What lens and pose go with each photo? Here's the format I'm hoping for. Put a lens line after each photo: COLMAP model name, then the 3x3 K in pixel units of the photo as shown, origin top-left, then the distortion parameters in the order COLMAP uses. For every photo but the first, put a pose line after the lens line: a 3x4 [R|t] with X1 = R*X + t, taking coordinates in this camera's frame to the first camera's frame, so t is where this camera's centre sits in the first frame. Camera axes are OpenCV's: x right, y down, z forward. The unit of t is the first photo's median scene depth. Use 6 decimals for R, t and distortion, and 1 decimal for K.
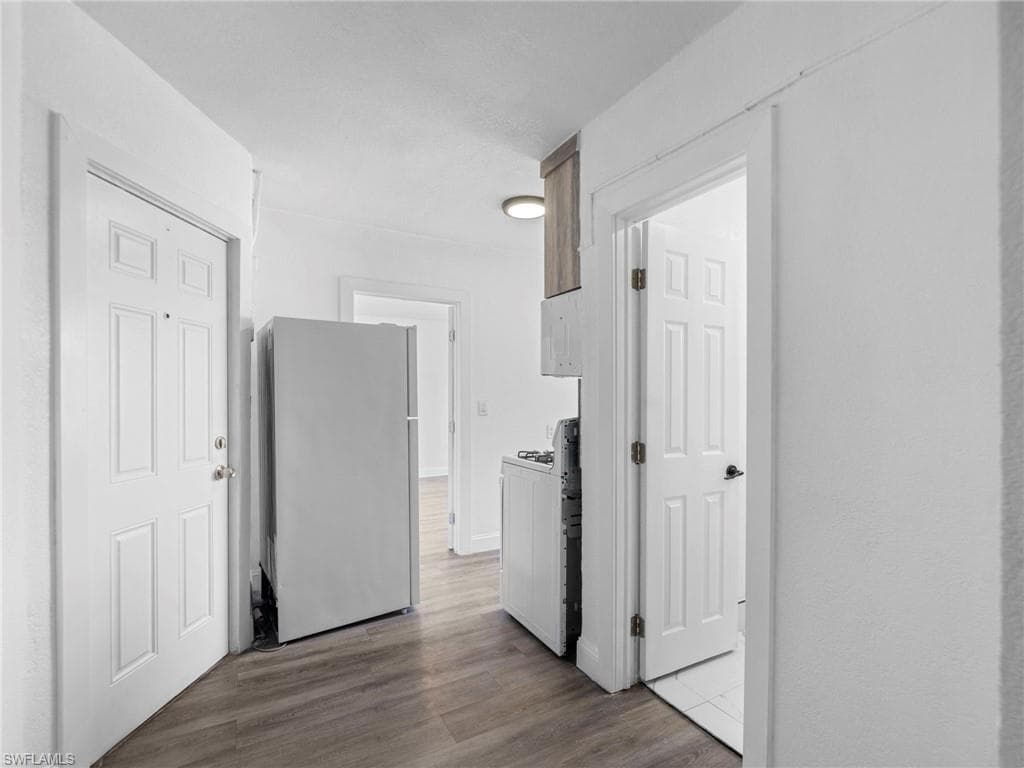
lens RADIAL K [[470.0, 0, 517.5], [0, 470.0, 400.0], [0, 0, 1]] dist [-0.000665, -0.000389]
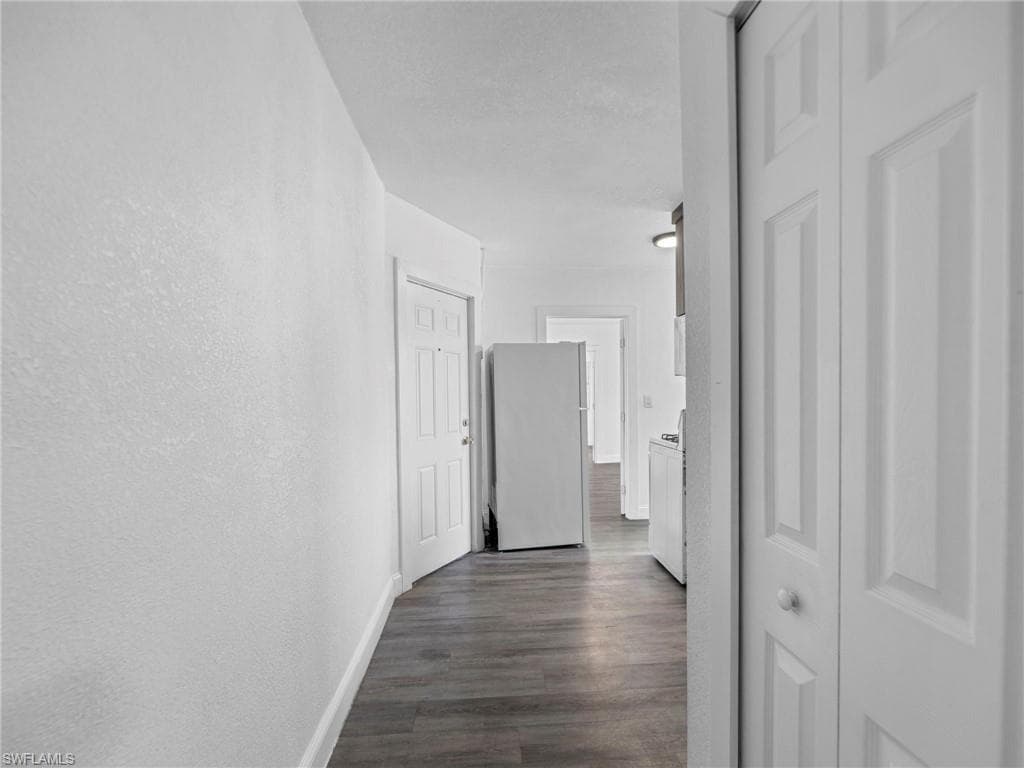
lens RADIAL K [[470.0, 0, 517.5], [0, 470.0, 400.0], [0, 0, 1]] dist [-0.000665, -0.000389]
pose [[0.902762, -0.006436, -0.430092, 0.222581], [0.011049, 0.999905, 0.008229, -0.000042], [0.429998, -0.012181, 0.902748, -0.376067]]
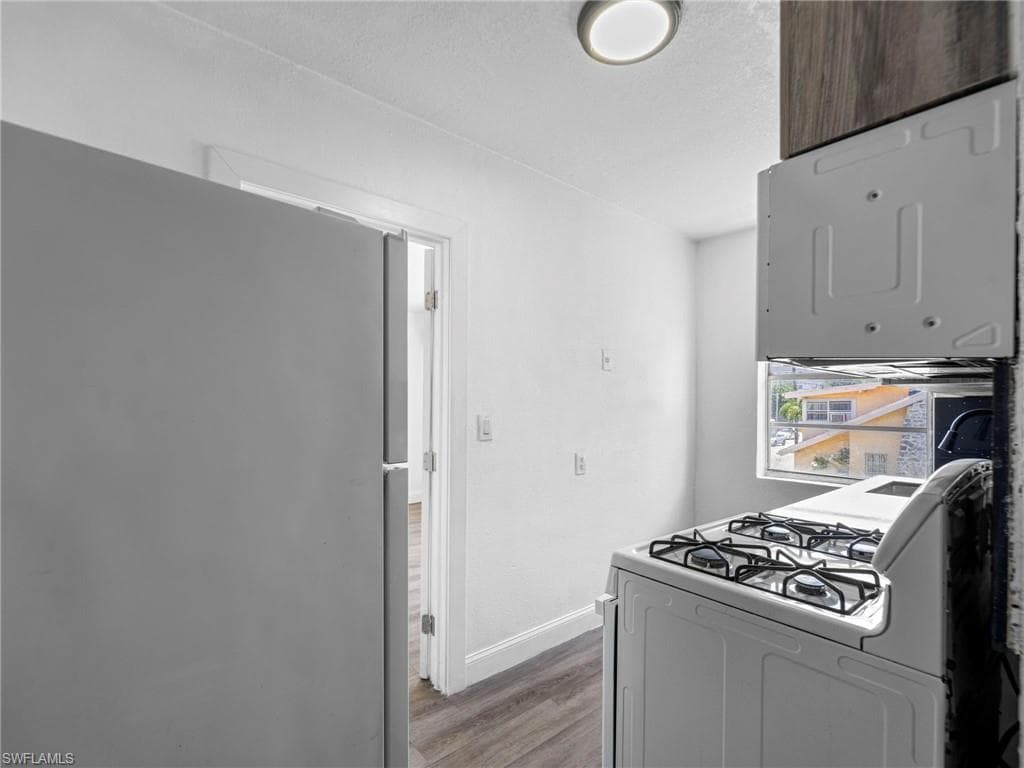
lens RADIAL K [[457.6, 0, 512.3], [0, 457.6, 406.1], [0, 0, 1]] dist [-0.000796, -0.000158]
pose [[0.982548, 0.011289, 0.185667, -0.223433], [-0.010462, 0.999931, -0.005433, -0.011816], [-0.185715, 0.003395, 0.982598, 0.683180]]
